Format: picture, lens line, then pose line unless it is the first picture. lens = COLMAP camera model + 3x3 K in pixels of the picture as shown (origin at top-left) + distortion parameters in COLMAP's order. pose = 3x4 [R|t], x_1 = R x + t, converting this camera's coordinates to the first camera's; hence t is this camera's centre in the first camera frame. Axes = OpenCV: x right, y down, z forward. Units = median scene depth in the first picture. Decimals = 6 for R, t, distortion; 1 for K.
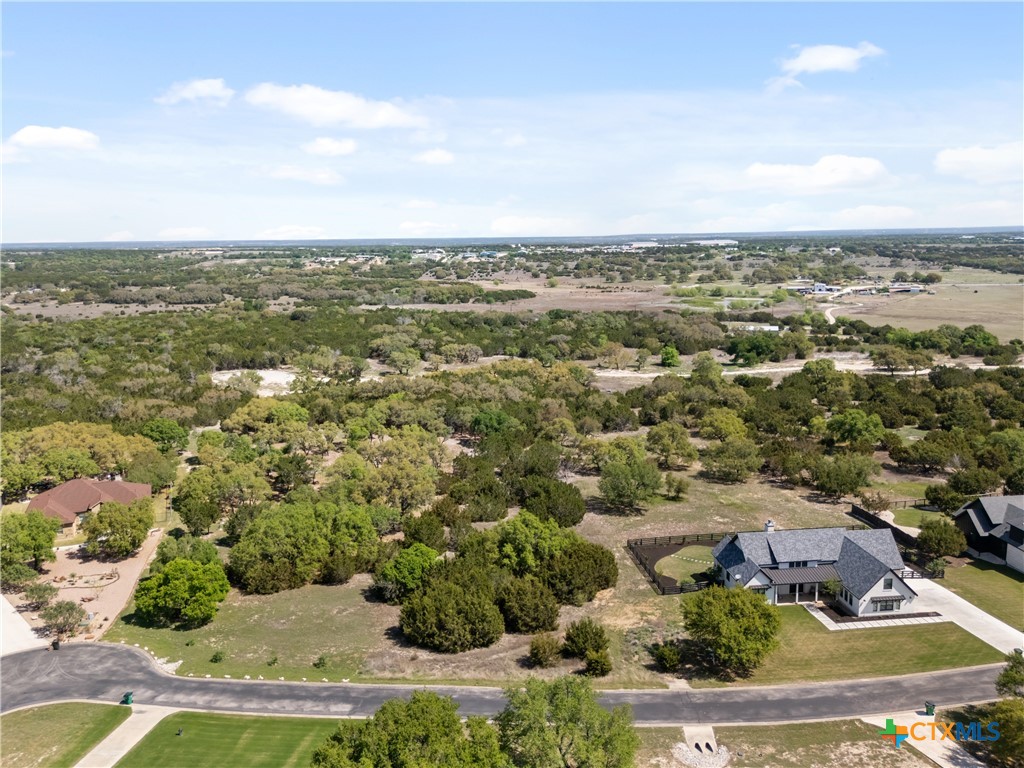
lens RADIAL K [[773.3, 0, 512.6], [0, 773.3, 401.7], [0, 0, 1]] dist [0.082862, -0.083132]
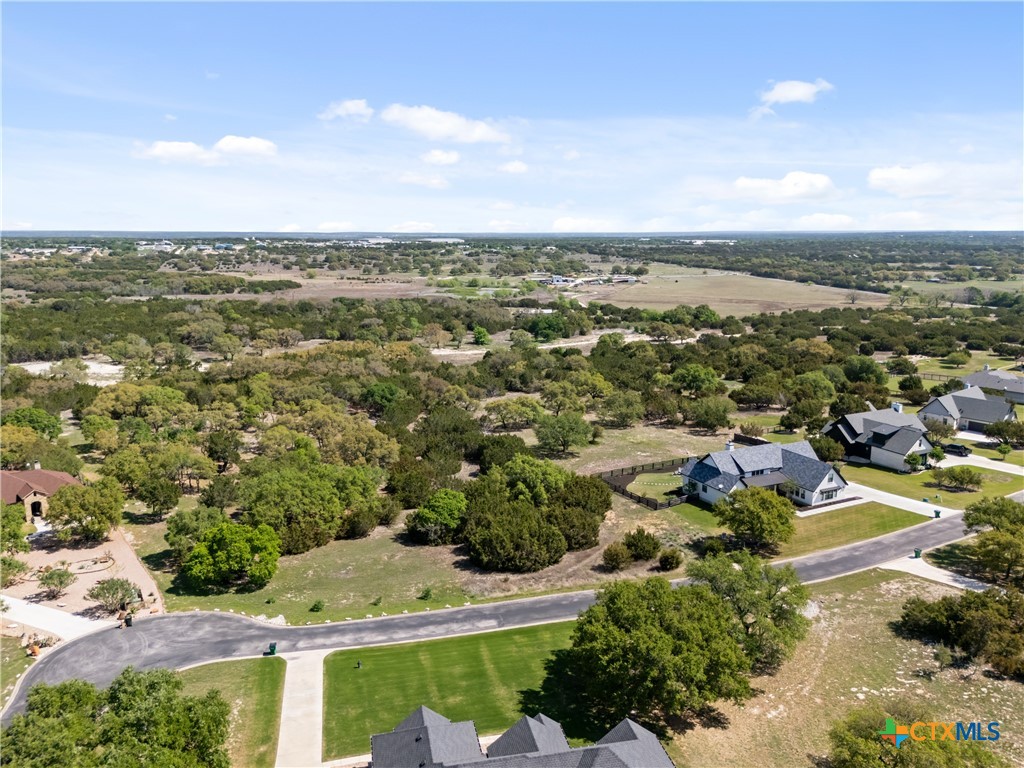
lens RADIAL K [[738.1, 0, 512.0], [0, 738.1, 384.0], [0, 0, 1]] dist [0.079732, -0.083670]
pose [[0.944433, -0.050942, 0.324734, -0.187854], [0.053671, 0.998559, 0.000557, 0.022733], [-0.324294, 0.016903, 0.945805, 0.003207]]
